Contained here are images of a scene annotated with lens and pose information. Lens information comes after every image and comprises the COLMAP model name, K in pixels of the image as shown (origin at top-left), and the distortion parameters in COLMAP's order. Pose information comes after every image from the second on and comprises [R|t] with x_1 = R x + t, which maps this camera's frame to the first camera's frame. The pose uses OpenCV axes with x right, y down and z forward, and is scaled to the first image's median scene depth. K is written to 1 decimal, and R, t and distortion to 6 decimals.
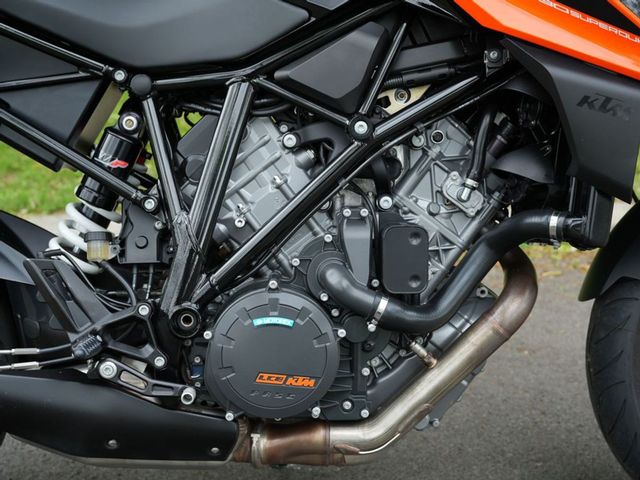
lens RADIAL K [[1006.7, 0, 320.0], [0, 1006.7, 240.0], [0, 0, 1]] dist [-0.082233, 0.915696]
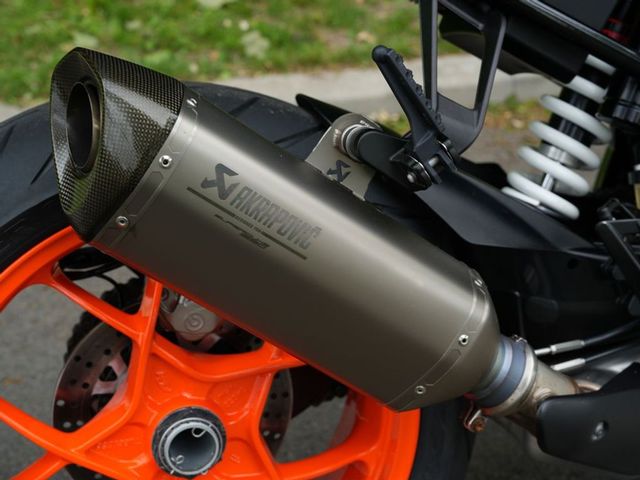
lens RADIAL K [[1016.9, 0, 320.0], [0, 1016.9, 240.0], [0, 0, 1]] dist [0.035364, 0.127741]
pose [[0.962216, -0.120368, 0.244238, -0.631787], [0.075244, 0.979600, 0.186340, -0.109935], [-0.261685, -0.160922, 0.951643, 0.381001]]
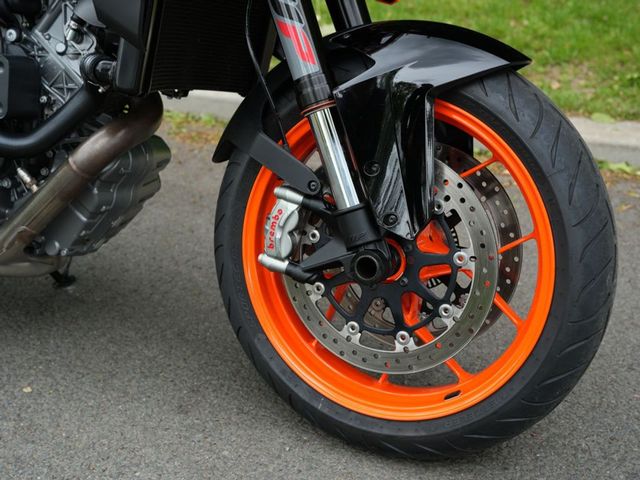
lens RADIAL K [[1006.7, 0, 320.0], [0, 1006.7, 240.0], [0, 0, 1]] dist [-0.082233, 0.915696]
pose [[0.904225, 0.173117, -0.390395, 0.841967], [-0.140580, 0.983864, 0.110678, 0.012407], [0.403255, -0.045196, 0.913971, 0.136339]]
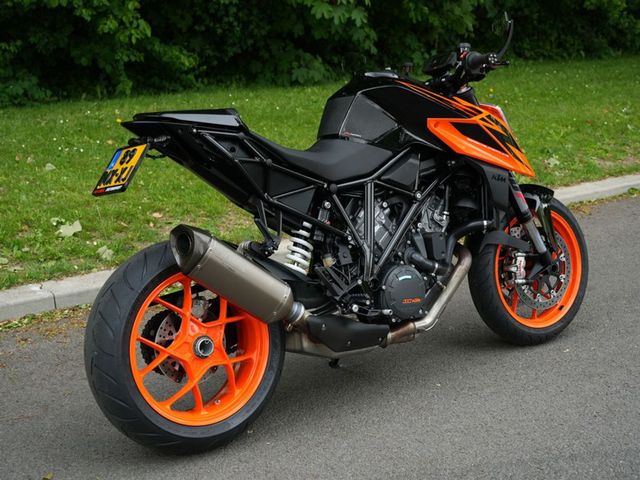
lens RADIAL K [[1006.7, 0, 320.0], [0, 1006.7, 240.0], [0, 0, 1]] dist [-0.082233, 0.915696]
pose [[0.820990, -0.133467, 0.555124, -1.521249], [0.163124, 0.986597, -0.004044, -0.032533], [-0.547144, 0.093874, 0.831758, -0.909660]]
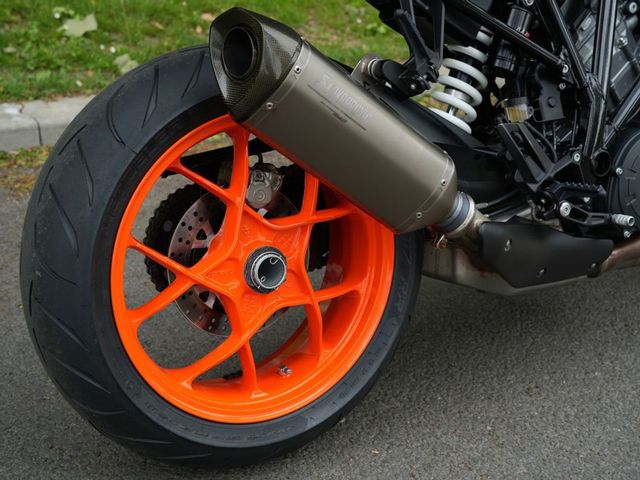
lens RADIAL K [[1006.7, 0, 320.0], [0, 1006.7, 240.0], [0, 0, 1]] dist [-0.082233, 0.915696]
pose [[0.861380, -0.151217, 0.484931, -1.022029], [0.086248, 0.984339, 0.153747, -0.043986], [-0.500586, -0.090610, 0.860932, 0.100505]]
